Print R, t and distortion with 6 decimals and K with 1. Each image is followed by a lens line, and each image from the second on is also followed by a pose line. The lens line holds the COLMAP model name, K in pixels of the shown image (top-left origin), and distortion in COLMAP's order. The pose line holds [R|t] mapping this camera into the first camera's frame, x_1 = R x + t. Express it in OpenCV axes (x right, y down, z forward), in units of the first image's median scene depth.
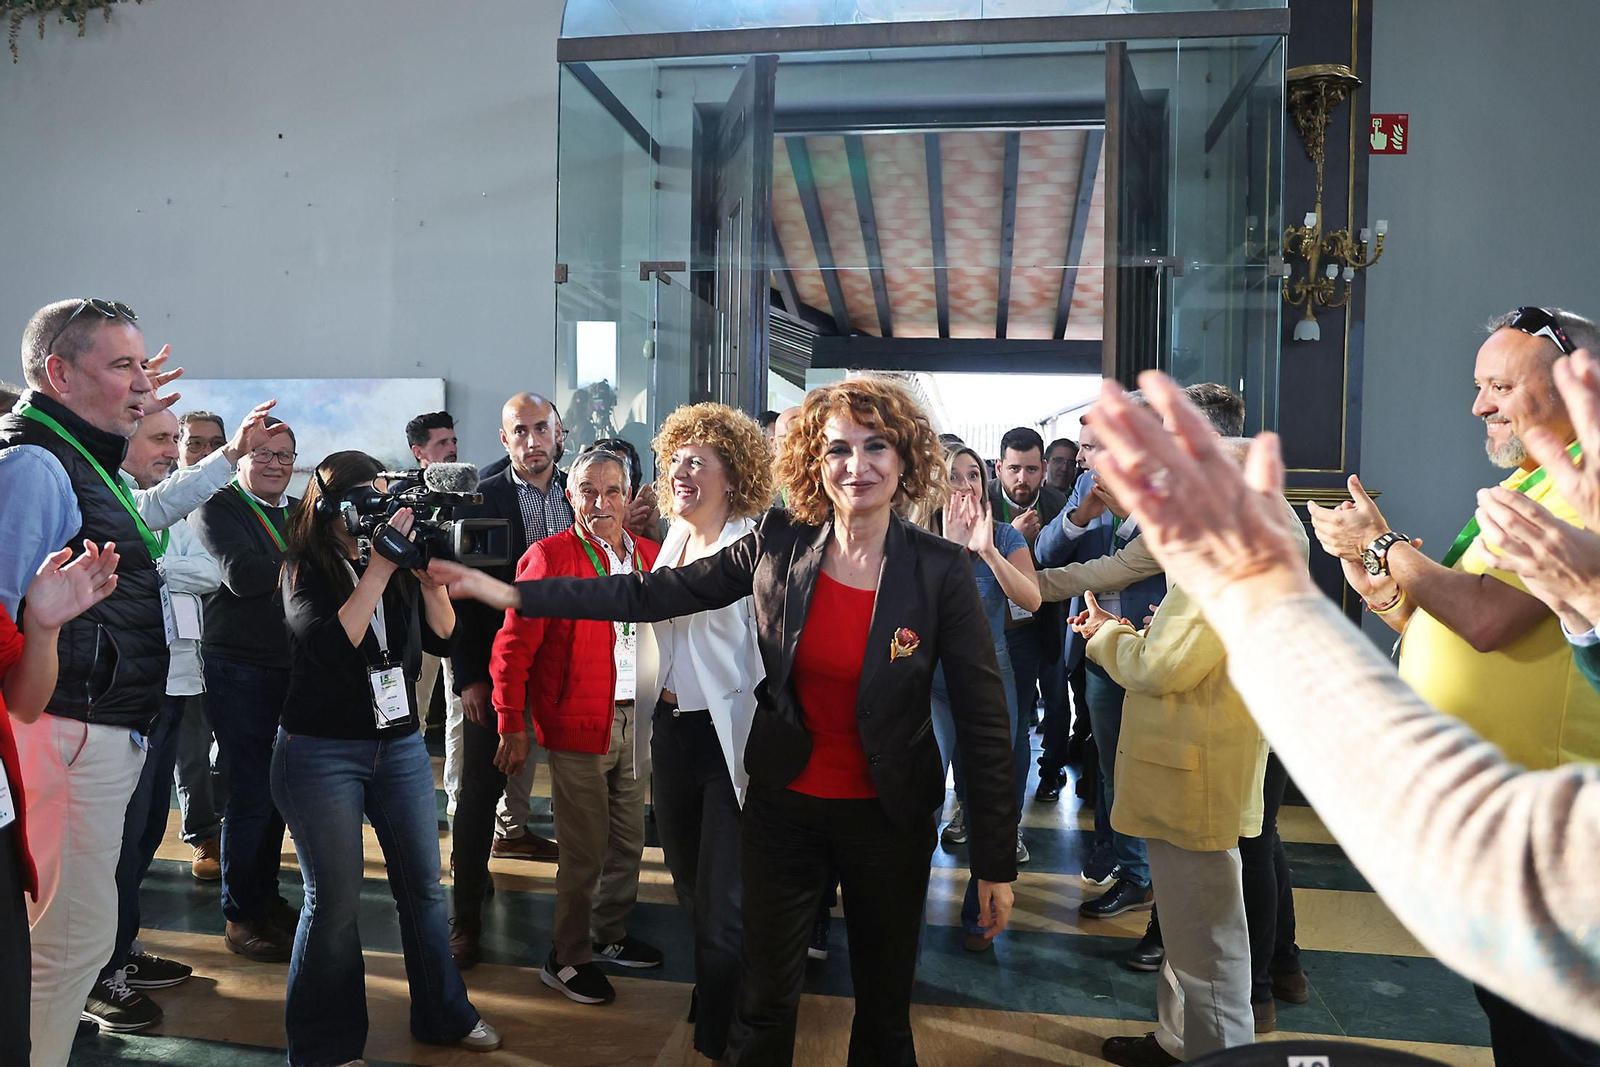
lens RADIAL K [[1187.4, 0, 798.5], [0, 1187.4, 534.2], [0, 0, 1]] dist [-0.046406, -0.003217]
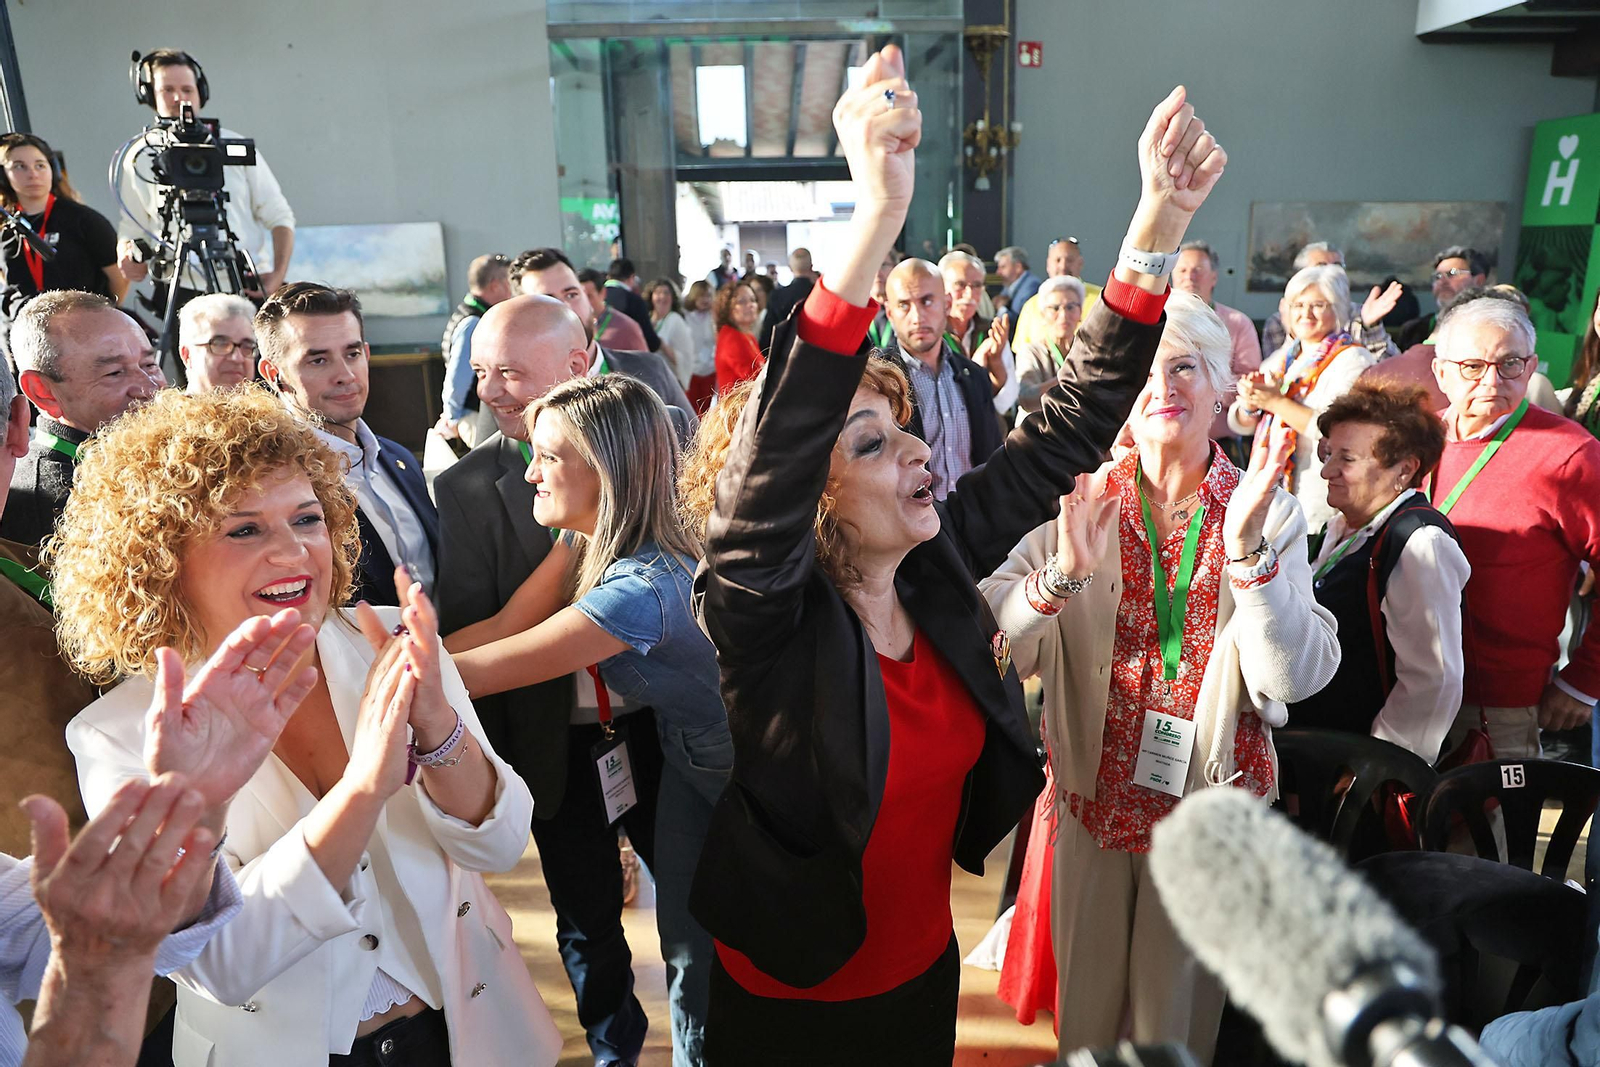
lens RADIAL K [[1187.4, 0, 803.7], [0, 1187.4, 536.0], [0, 0, 1]] dist [-0.046406, -0.003217]
pose [[0.977470, -0.093094, 0.189435, -0.197596], [0.052720, 0.976716, 0.207956, -0.035990], [-0.204383, -0.193284, 0.959619, -0.688660]]
